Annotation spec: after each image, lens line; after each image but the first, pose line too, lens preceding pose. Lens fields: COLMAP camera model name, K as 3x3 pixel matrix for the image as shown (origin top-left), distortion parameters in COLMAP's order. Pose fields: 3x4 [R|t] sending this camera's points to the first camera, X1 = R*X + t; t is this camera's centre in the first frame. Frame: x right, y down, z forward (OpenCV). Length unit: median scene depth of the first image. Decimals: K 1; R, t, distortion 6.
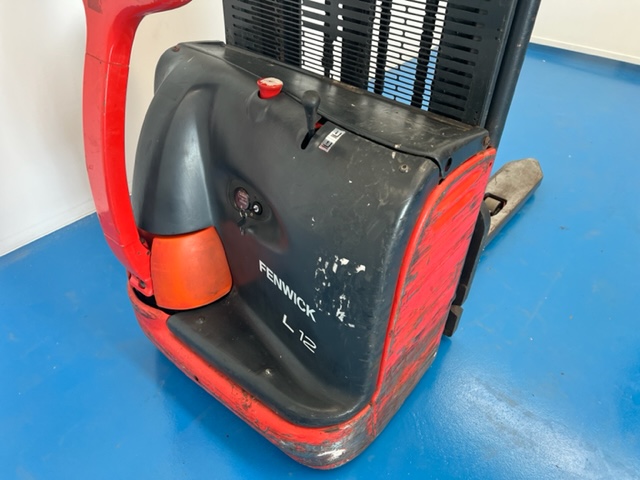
lens RADIAL K [[486.0, 0, 331.1], [0, 486.0, 240.4], [0, 0, 1]] dist [0.086897, -0.127016]
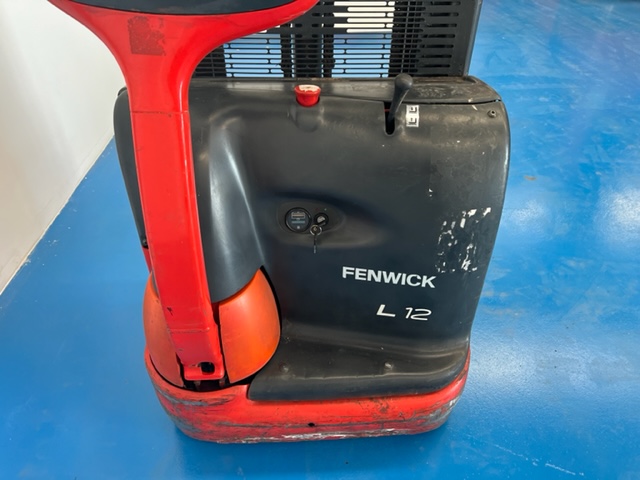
lens RADIAL K [[486.0, 0, 331.1], [0, 486.0, 240.4], [0, 0, 1]] dist [0.086897, -0.127016]
pose [[0.745330, -0.415409, 0.521458, -0.741706], [0.421666, 0.899566, 0.113927, -0.146779], [-0.516412, 0.134968, 0.845637, 0.210964]]
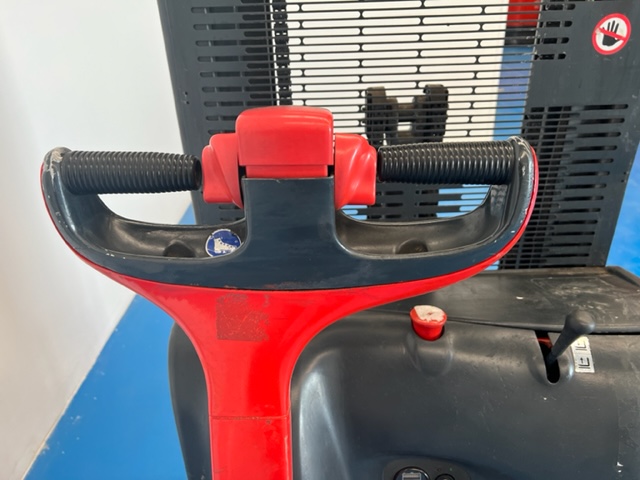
lens RADIAL K [[486.0, 0, 331.1], [0, 486.0, 240.4], [0, 0, 1]] dist [0.086897, -0.127016]
pose [[0.760929, -0.330640, 0.558269, -0.615783], [0.438254, 0.896391, -0.066451, -0.449153], [-0.478456, 0.295228, 0.826995, 0.466049]]
